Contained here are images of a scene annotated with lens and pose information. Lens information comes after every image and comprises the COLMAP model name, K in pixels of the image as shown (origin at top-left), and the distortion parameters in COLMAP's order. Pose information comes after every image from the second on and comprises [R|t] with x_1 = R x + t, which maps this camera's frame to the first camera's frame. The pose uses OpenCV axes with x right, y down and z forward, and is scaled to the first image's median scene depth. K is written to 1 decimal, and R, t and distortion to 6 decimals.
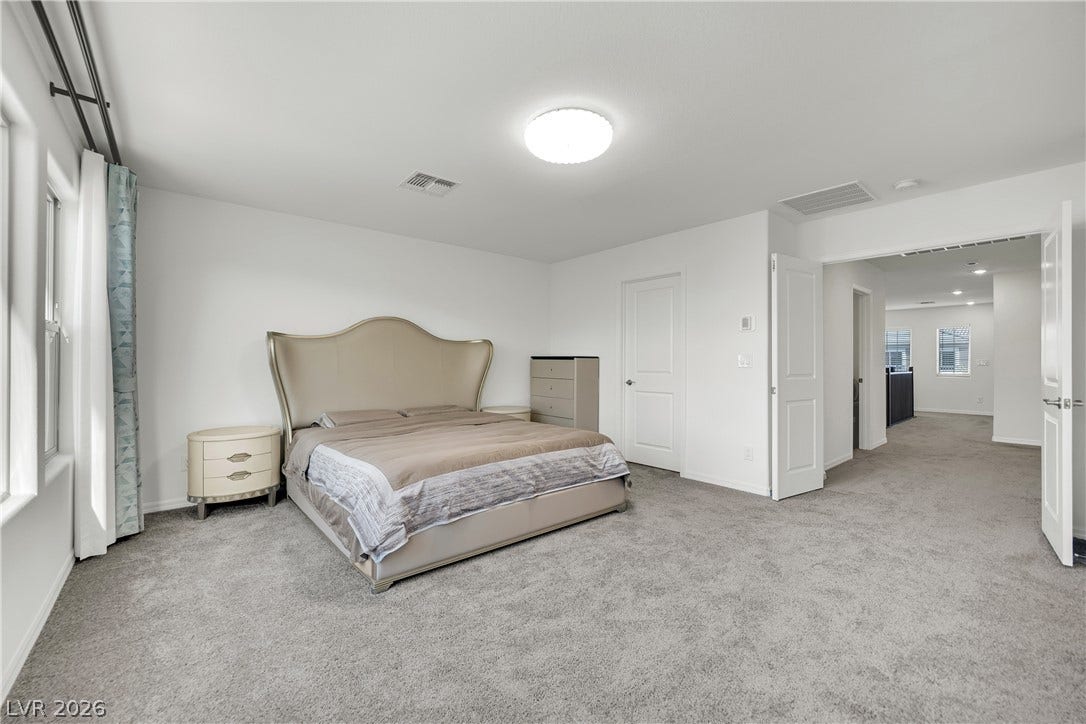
lens RADIAL K [[442.0, 0, 552.6], [0, 442.0, 358.2], [0, 0, 1]] dist [-0.011564, 0.001256]
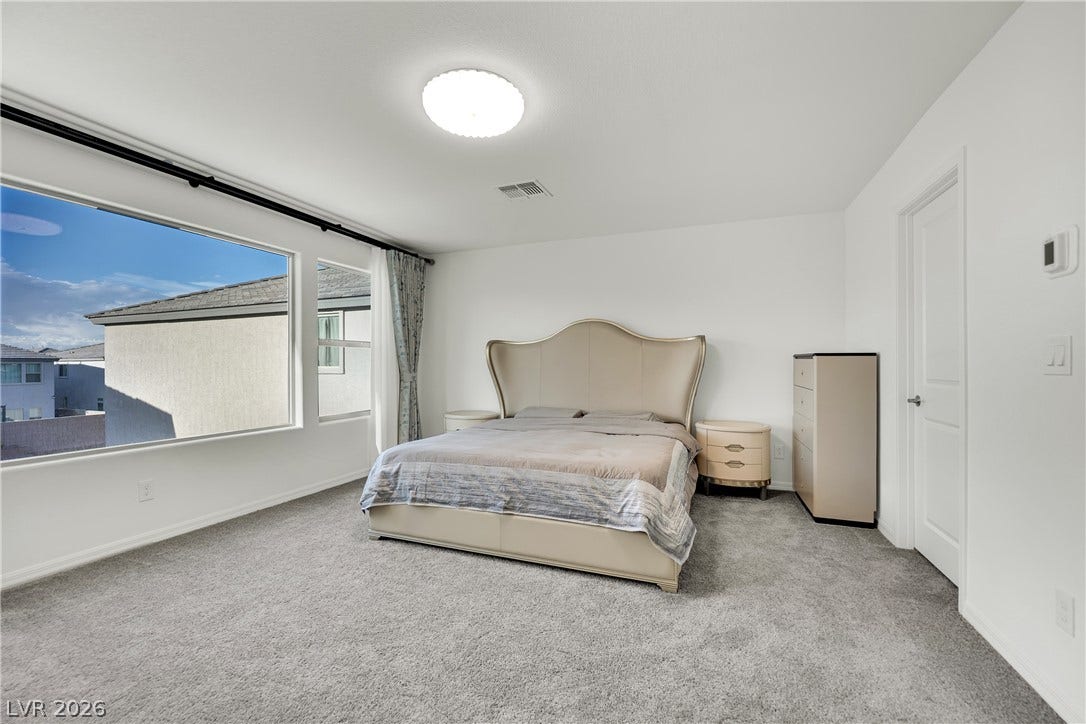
lens RADIAL K [[442.0, 0, 544.7], [0, 442.0, 367.0], [0, 0, 1]] dist [-0.011564, 0.001256]
pose [[0.479879, 0.004493, -0.877323, 0.728772], [0.010686, 0.999883, 0.010966, 0.008120], [0.877270, -0.014637, 0.479775, 0.603910]]
